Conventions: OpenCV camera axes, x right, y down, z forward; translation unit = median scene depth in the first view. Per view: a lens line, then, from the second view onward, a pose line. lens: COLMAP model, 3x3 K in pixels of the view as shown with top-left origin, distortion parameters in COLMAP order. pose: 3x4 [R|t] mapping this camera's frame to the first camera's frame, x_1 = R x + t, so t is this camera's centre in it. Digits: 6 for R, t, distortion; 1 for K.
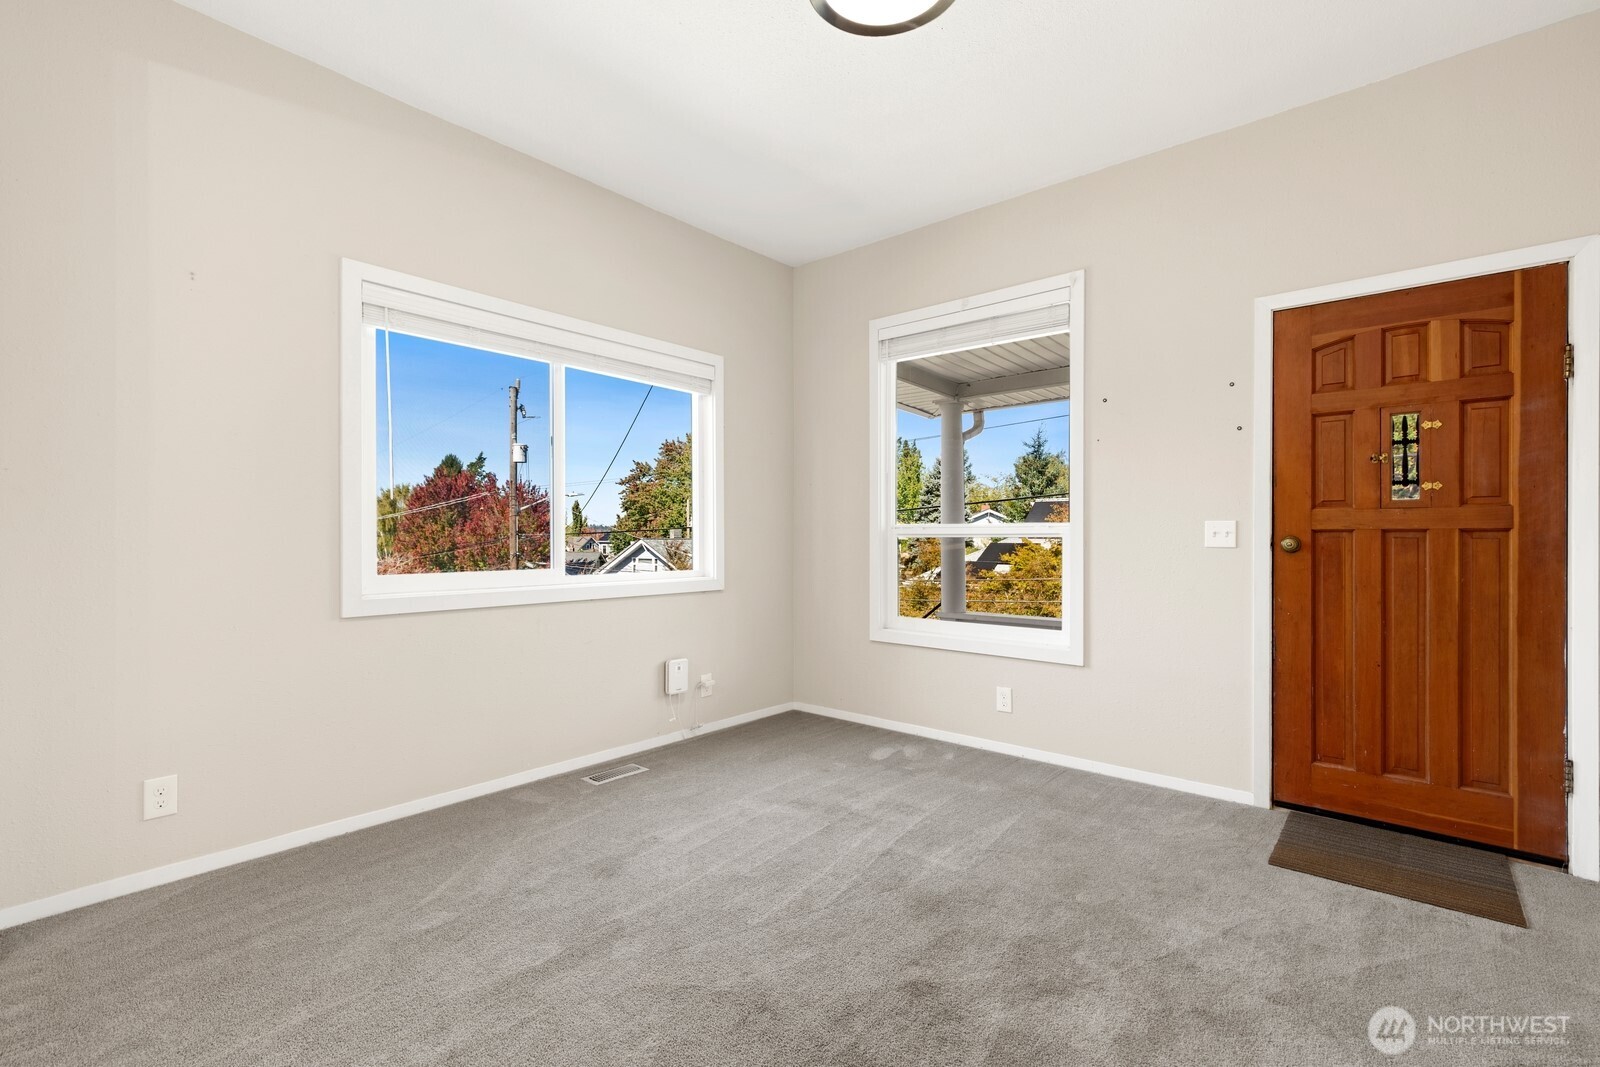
lens RADIAL K [[732.4, 0, 799.5], [0, 732.4, 538.0], [0, 0, 1]] dist [0.008500, -0.002398]
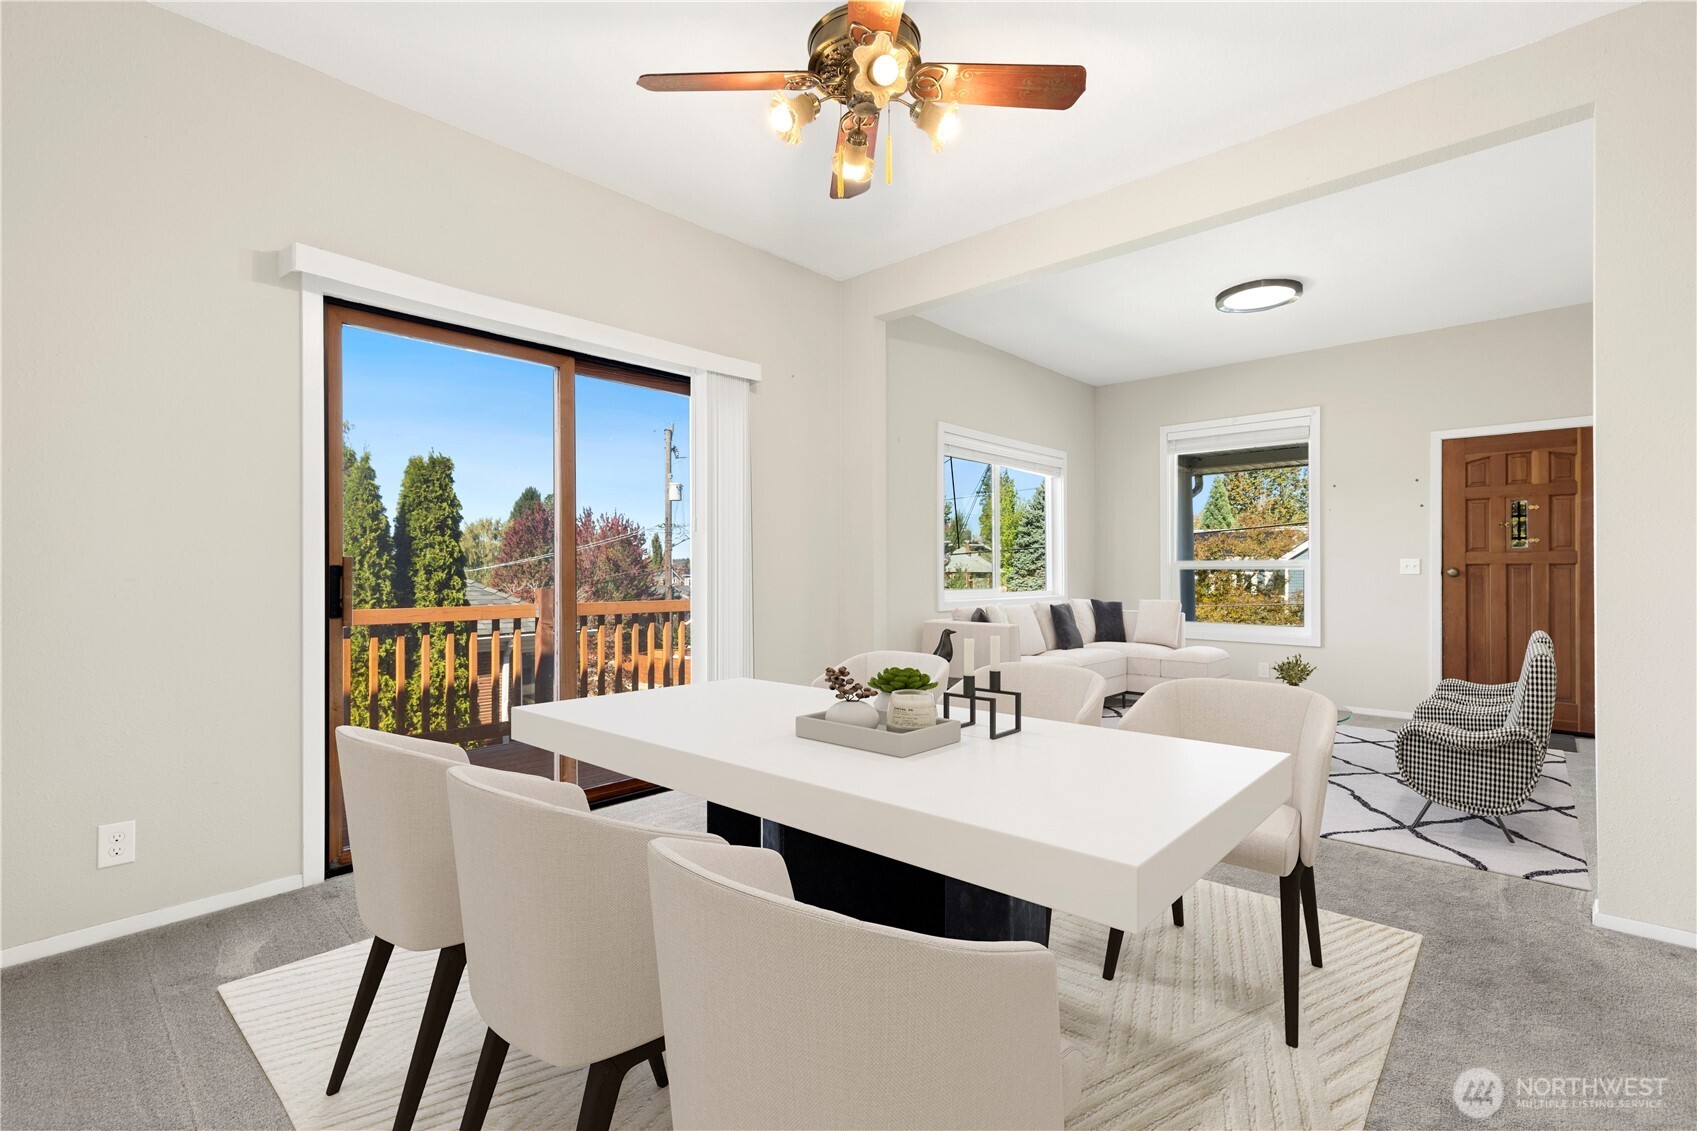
lens RADIAL K [[776.8, 0, 849.9], [0, 776.8, 569.9], [0, 0, 1]] dist [0.008500, -0.002398]
pose [[0.999504, -0.001888, -0.031437, -0.724938], [0.001827, 0.999996, -0.001963, 0.003879], [0.031441, 0.001904, 0.999504, -0.923143]]
